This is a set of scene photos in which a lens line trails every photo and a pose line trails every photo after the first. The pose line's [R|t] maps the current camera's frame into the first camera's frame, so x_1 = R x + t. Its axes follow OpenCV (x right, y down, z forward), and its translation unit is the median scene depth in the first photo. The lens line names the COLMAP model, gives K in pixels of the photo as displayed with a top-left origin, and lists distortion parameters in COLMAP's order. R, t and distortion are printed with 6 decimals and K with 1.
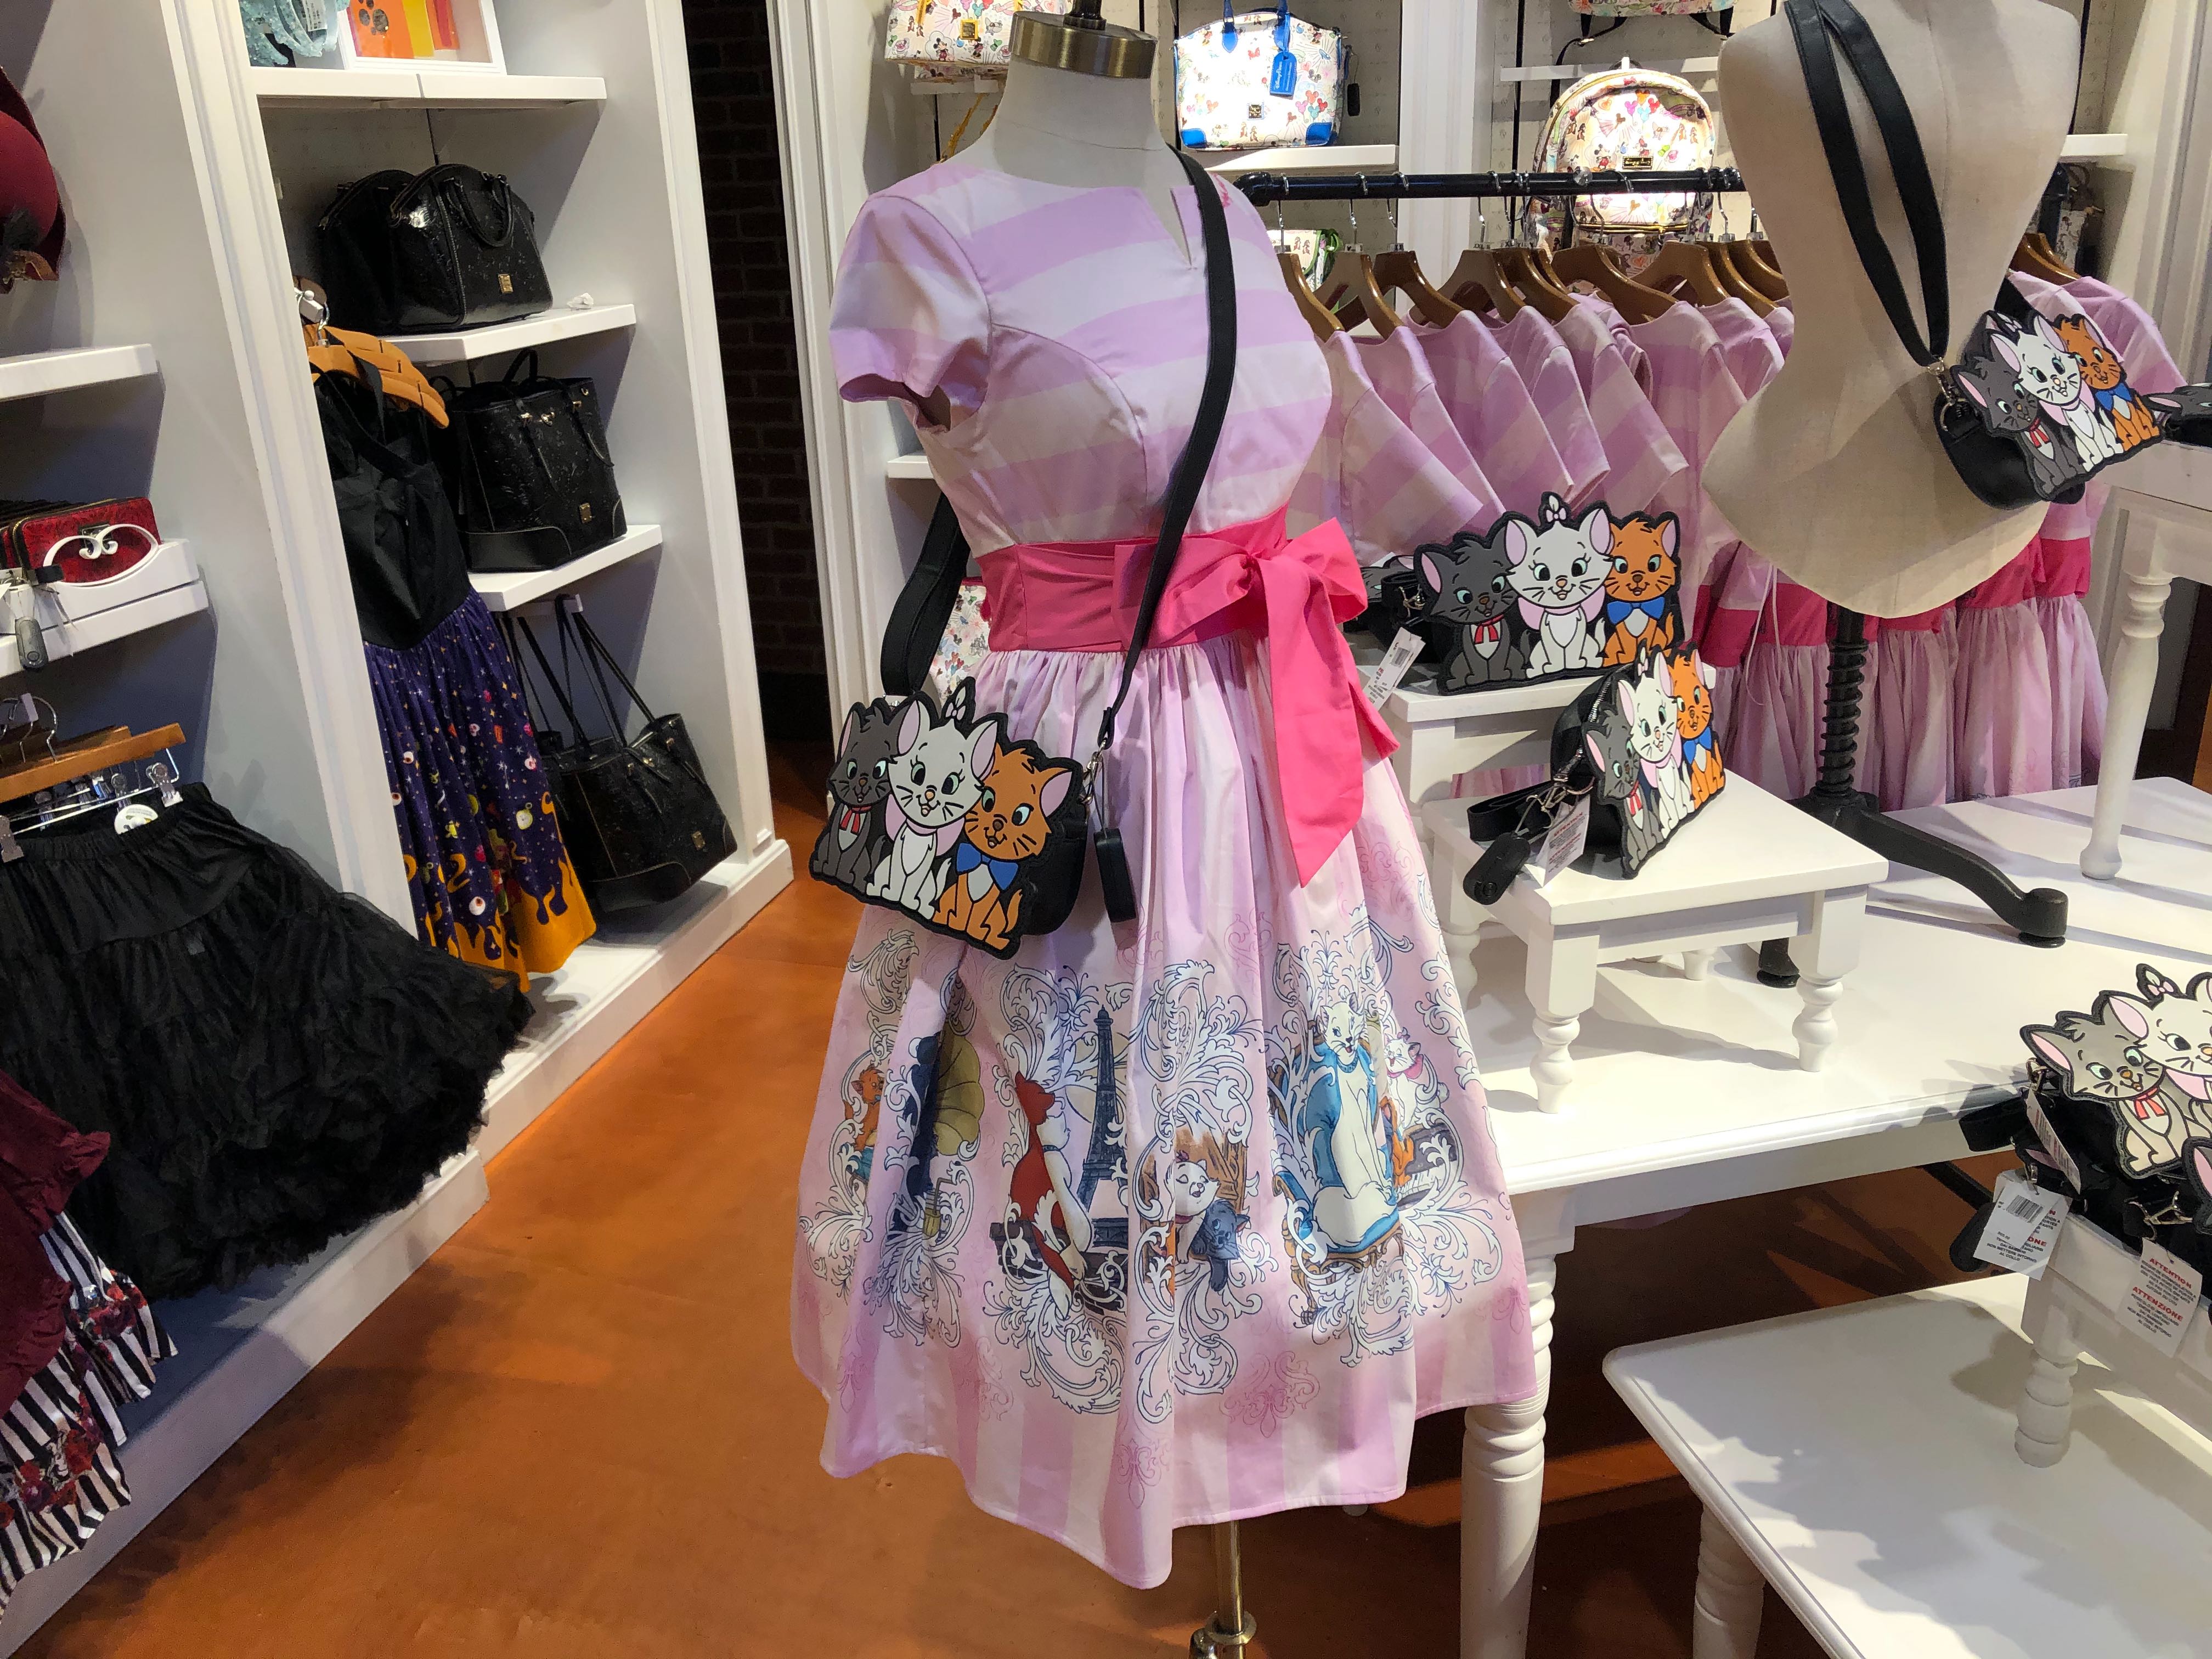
lens RADIAL K [[1823.4, 0, 1089.3], [0, 1823.4, 885.1], [0, 0, 1]] dist [0.020688, -0.041067]
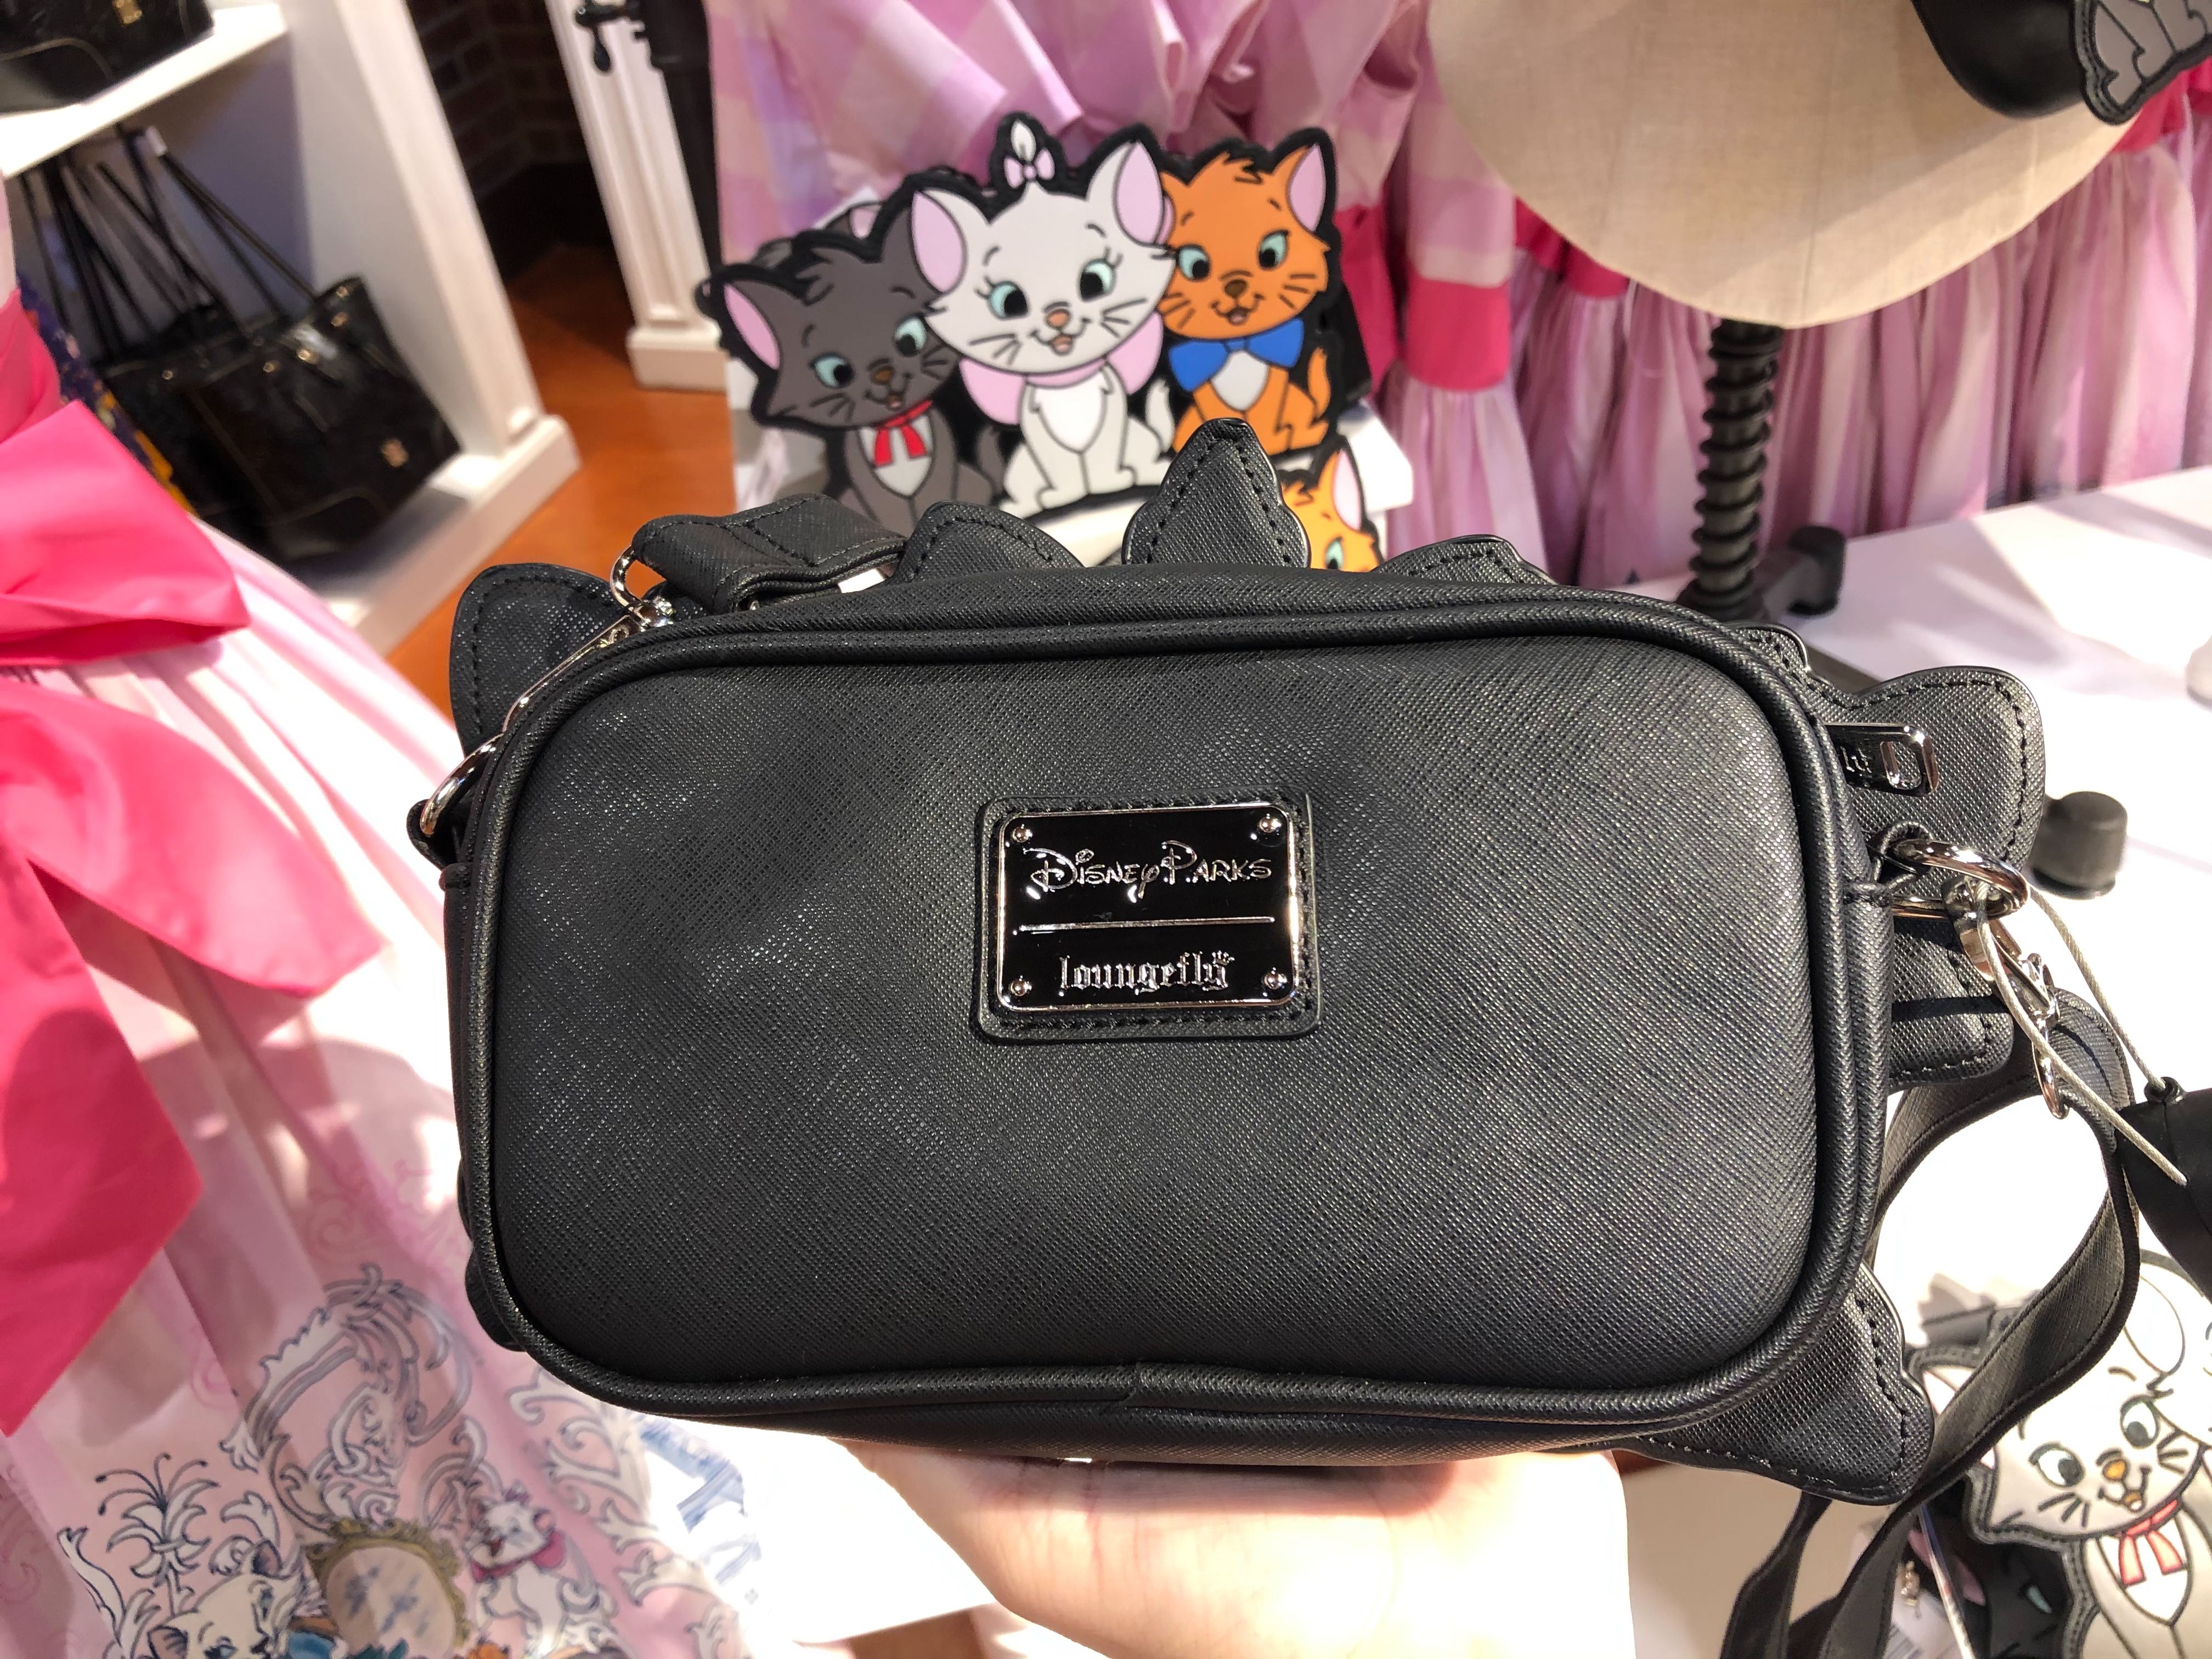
lens RADIAL K [[1823.4, 0, 1089.3], [0, 1823.4, 885.1], [0, 0, 1]] dist [0.020688, -0.041067]
pose [[0.995884, -0.026670, -0.086623, 0.300417], [0.052970, 0.946783, 0.317483, -0.174365], [0.073546, -0.320764, 0.944299, 0.503306]]
